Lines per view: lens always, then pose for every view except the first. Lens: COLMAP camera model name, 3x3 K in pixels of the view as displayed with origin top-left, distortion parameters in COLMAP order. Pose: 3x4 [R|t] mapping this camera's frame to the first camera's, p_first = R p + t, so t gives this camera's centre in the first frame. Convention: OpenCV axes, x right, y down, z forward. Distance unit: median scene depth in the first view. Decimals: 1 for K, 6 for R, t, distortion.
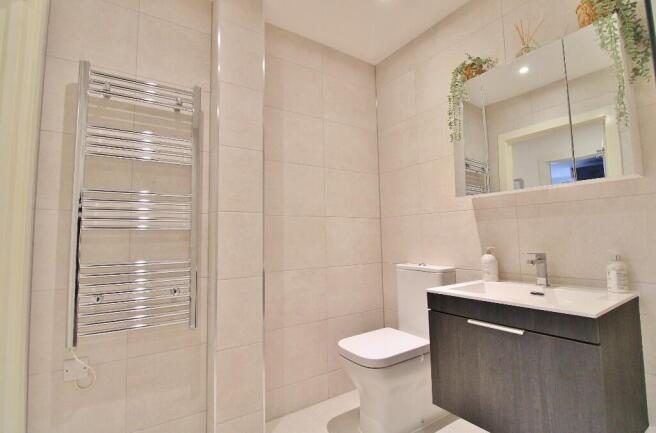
lens RADIAL K [[311.0, 0, 328.0], [0, 311.0, 216.5], [0, 0, 1]] dist [0.000179, -0.000118]
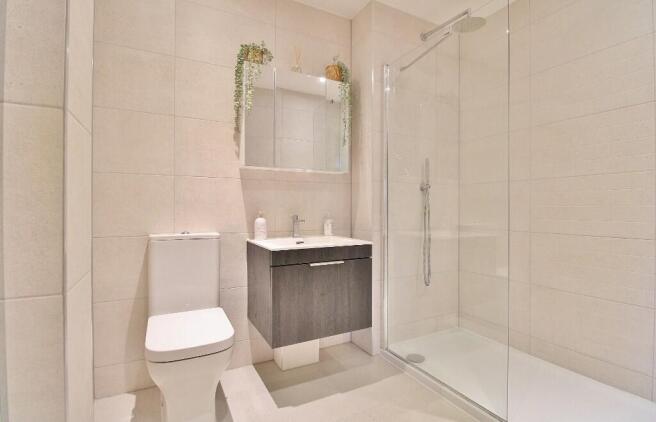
lens RADIAL K [[311.1, 0, 328.0], [0, 311.1, 211.0], [0, 0, 1]] dist [-0.000780, -0.000047]
pose [[0.111095, 0.013977, 0.993711, -0.787353], [-0.075269, 0.997148, -0.005611, 0.098746], [-0.990955, -0.074172, 0.111830, 0.725628]]
